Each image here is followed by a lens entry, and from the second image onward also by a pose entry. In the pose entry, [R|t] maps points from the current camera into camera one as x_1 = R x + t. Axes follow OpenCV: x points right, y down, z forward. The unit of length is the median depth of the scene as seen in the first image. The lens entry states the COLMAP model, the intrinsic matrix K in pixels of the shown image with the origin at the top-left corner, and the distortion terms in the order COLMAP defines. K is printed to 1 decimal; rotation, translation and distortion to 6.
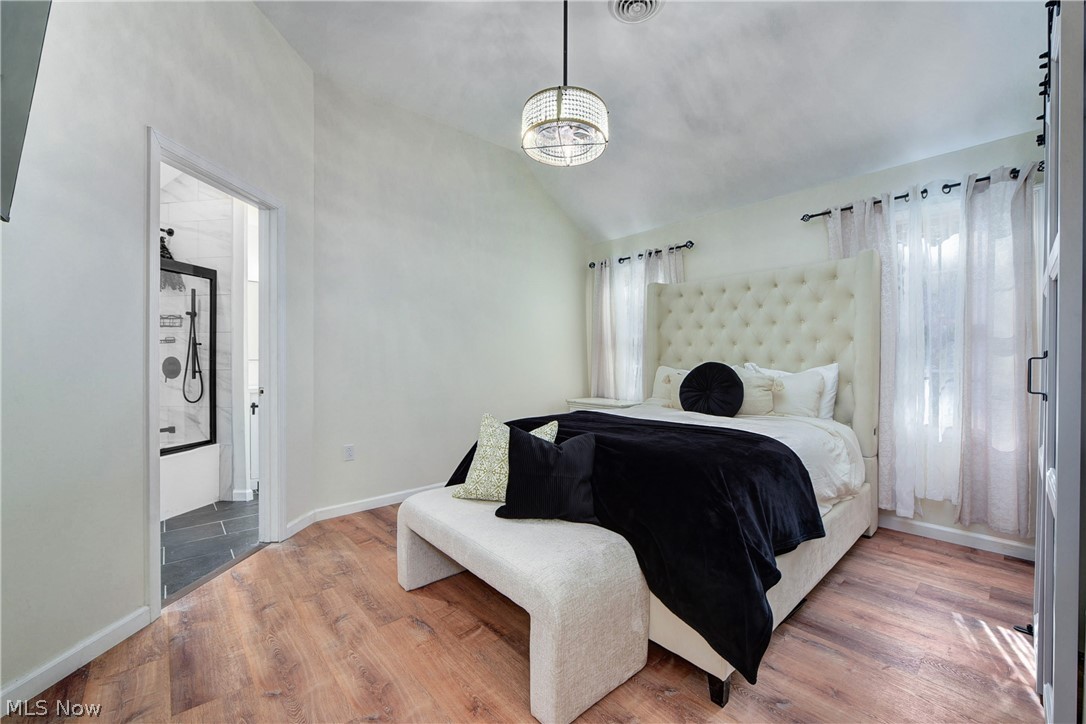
lens RADIAL K [[433.0, 0, 544.3], [0, 433.0, 365.6], [0, 0, 1]] dist [-0.007777, -0.000513]
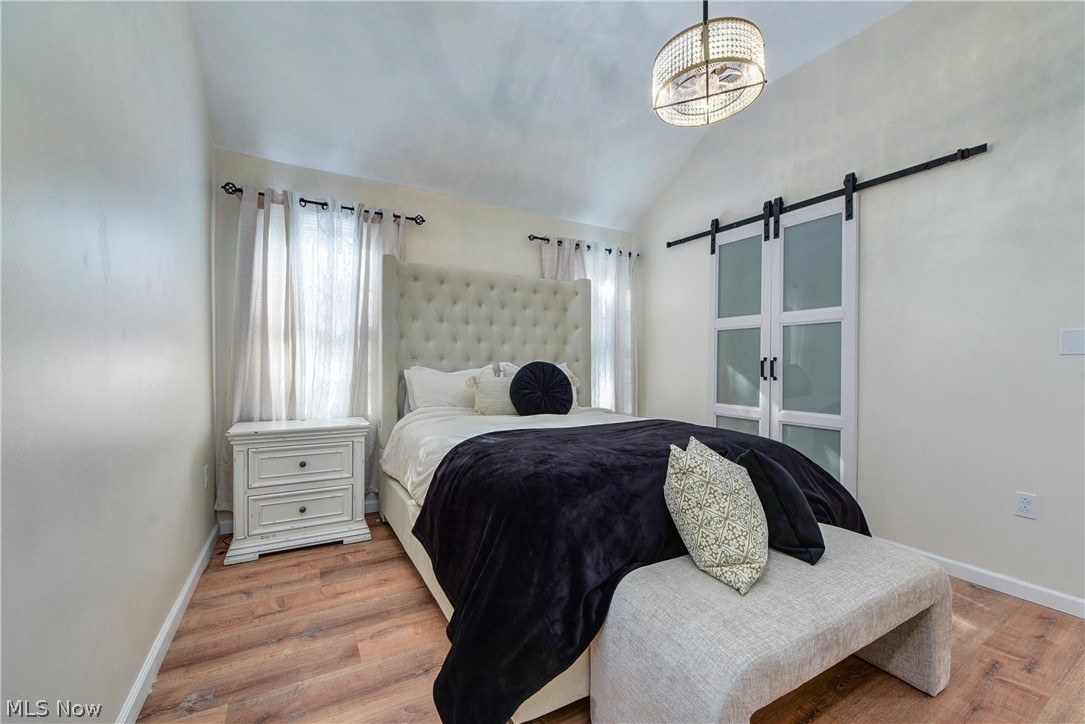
lens RADIAL K [[432.6, 0, 543.8], [0, 432.6, 365.6], [0, 0, 1]] dist [-0.007777, -0.000513]
pose [[0.211180, -0.012398, 0.977369, -0.528042], [0.003477, 0.999923, 0.011933, -0.010649], [-0.977441, 0.000878, 0.211207, 0.722260]]
